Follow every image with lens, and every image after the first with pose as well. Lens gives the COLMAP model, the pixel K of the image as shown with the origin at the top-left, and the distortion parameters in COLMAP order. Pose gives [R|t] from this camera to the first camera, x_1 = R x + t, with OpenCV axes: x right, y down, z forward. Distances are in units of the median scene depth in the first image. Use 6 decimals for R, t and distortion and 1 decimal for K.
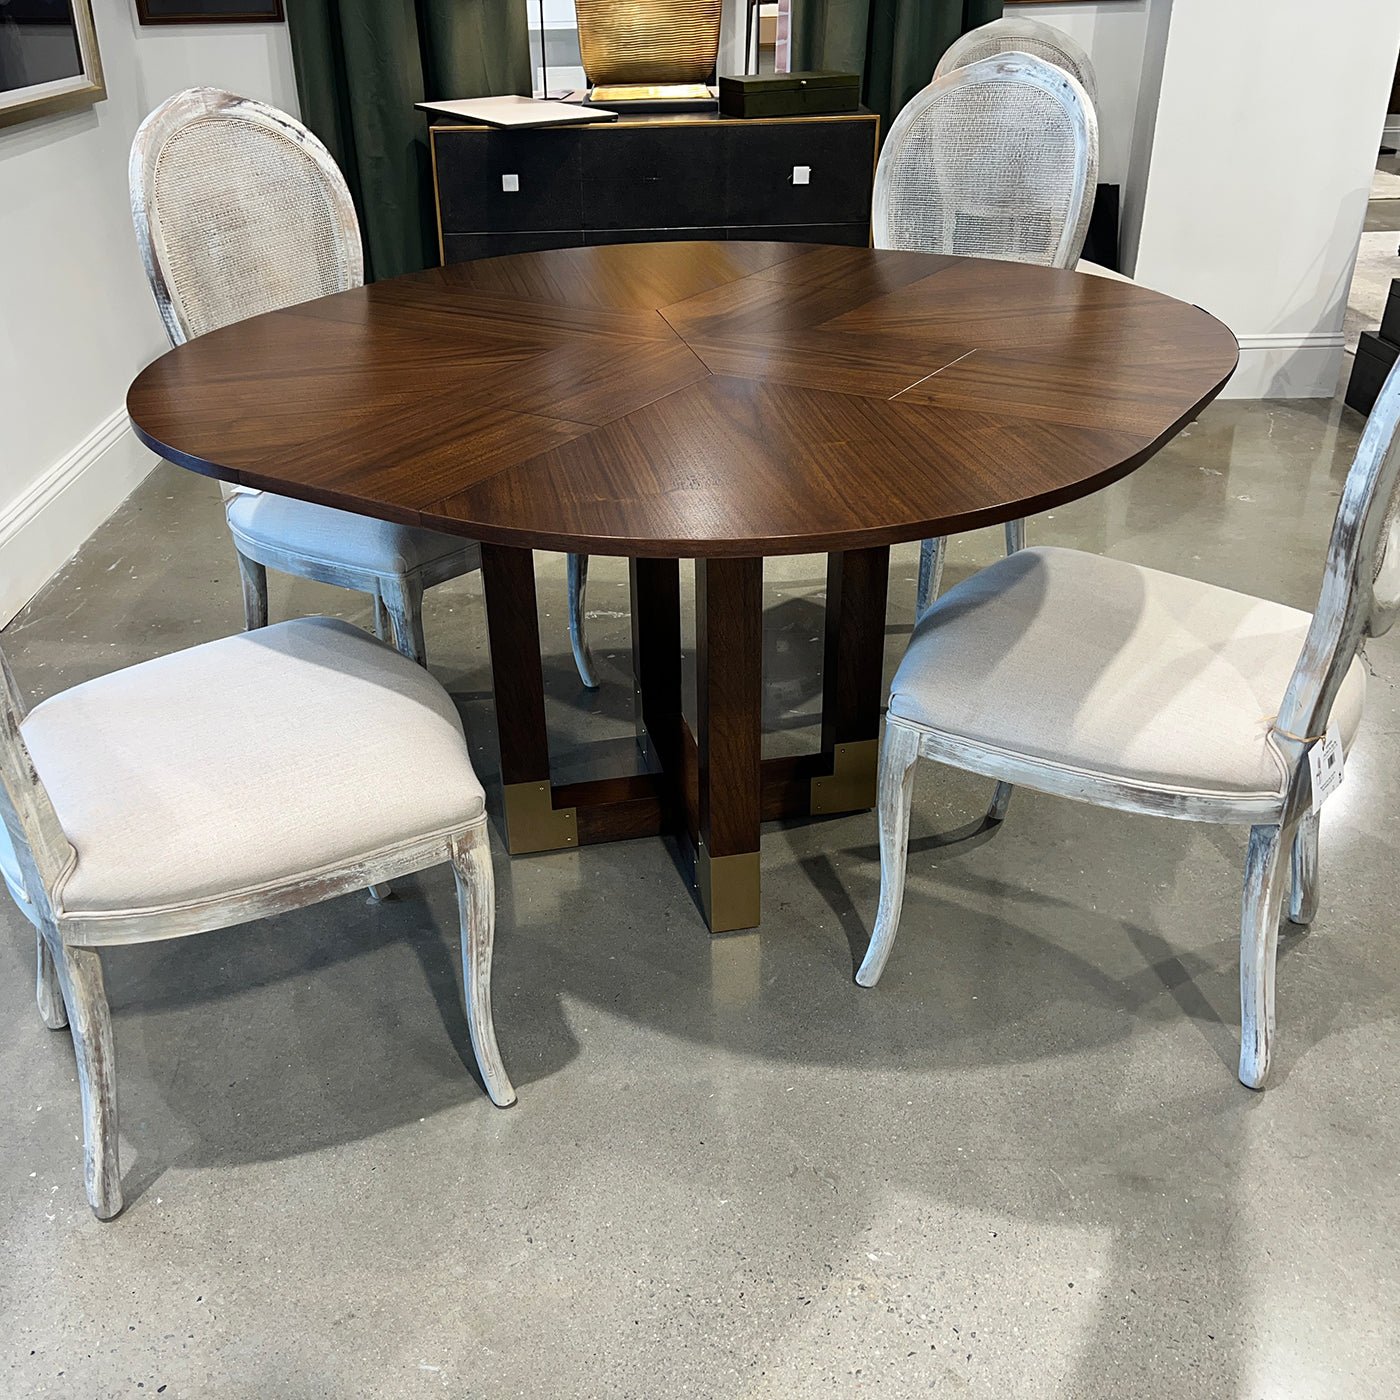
lens RADIAL K [[1344.7, 0, 700.0], [0, 1344.7, 700.0], [0, 0, 1]] dist [0.116888, -0.176380]
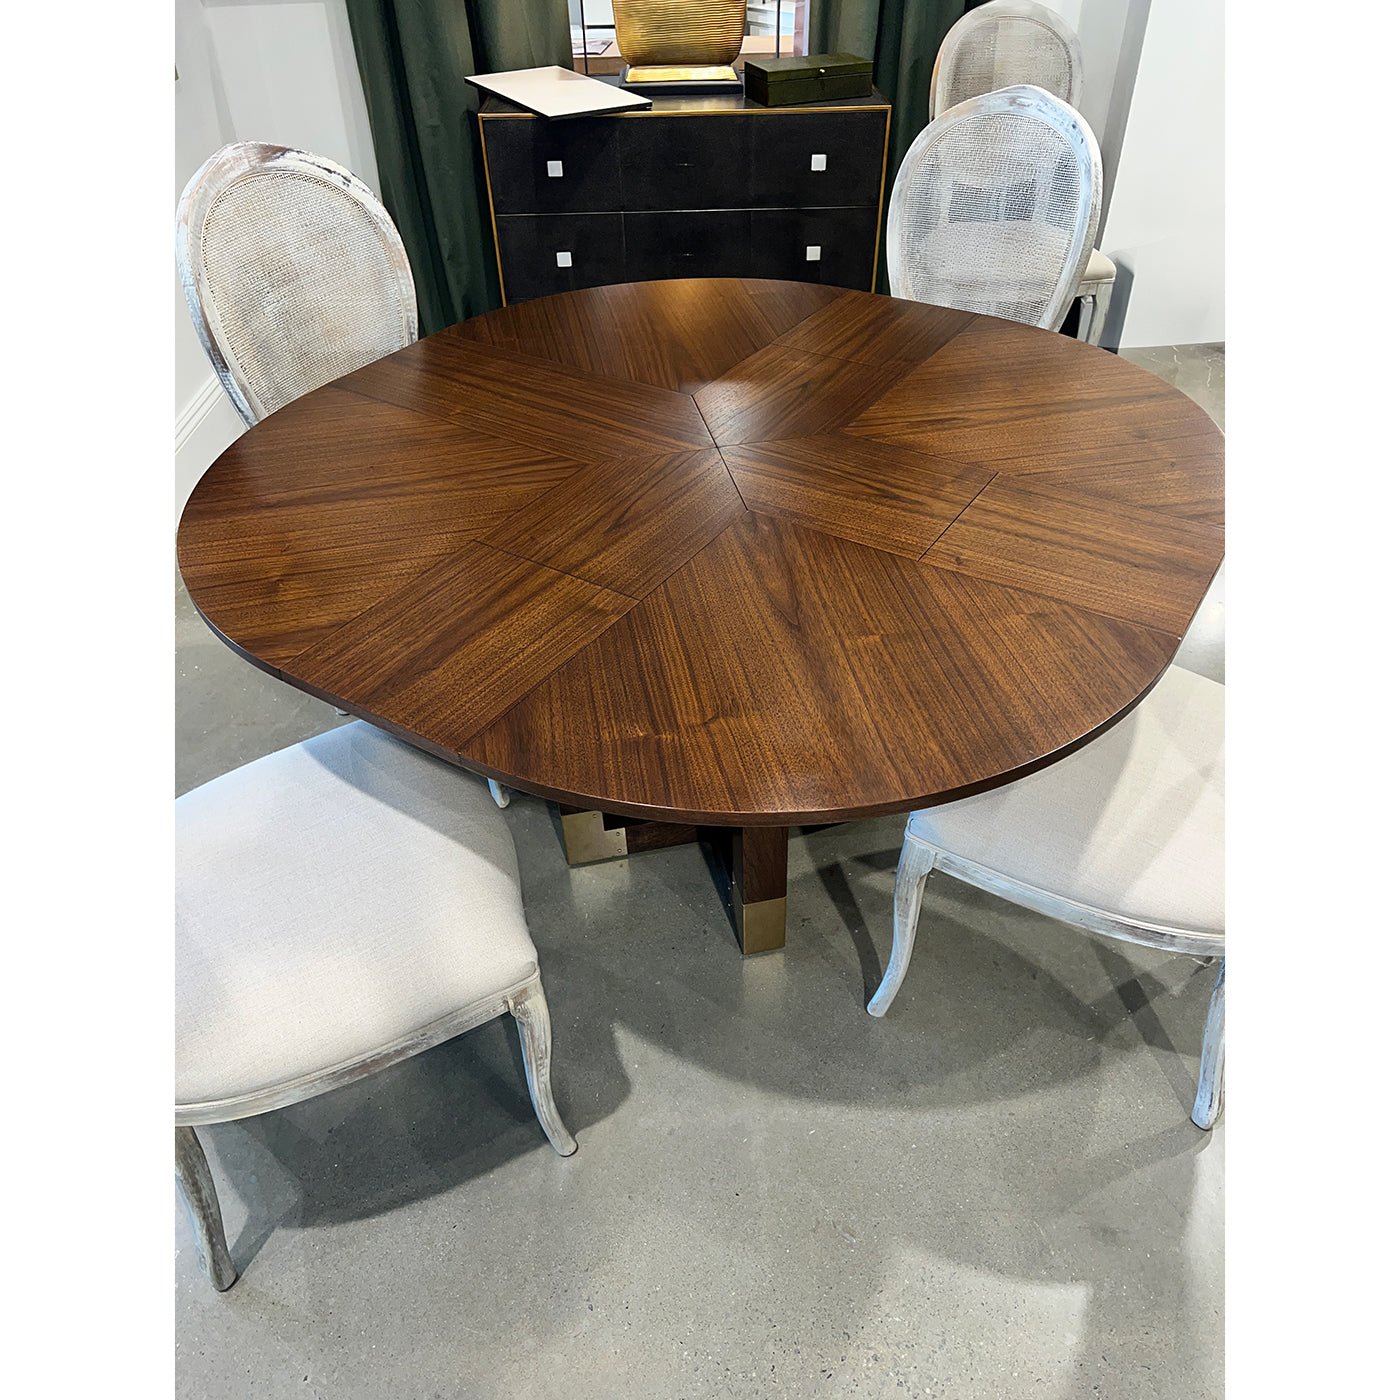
lens RADIAL K [[1024.4, 0, 752.5], [0, 1024.4, 698.3], [0, 0, 1]] dist [0.071172, -0.070627]
pose [[0.999604, -0.002384, 0.028036, -0.008816], [-0.002951, 0.982029, 0.188708, -0.238836], [-0.027982, -0.188716, 0.981633, 0.189106]]
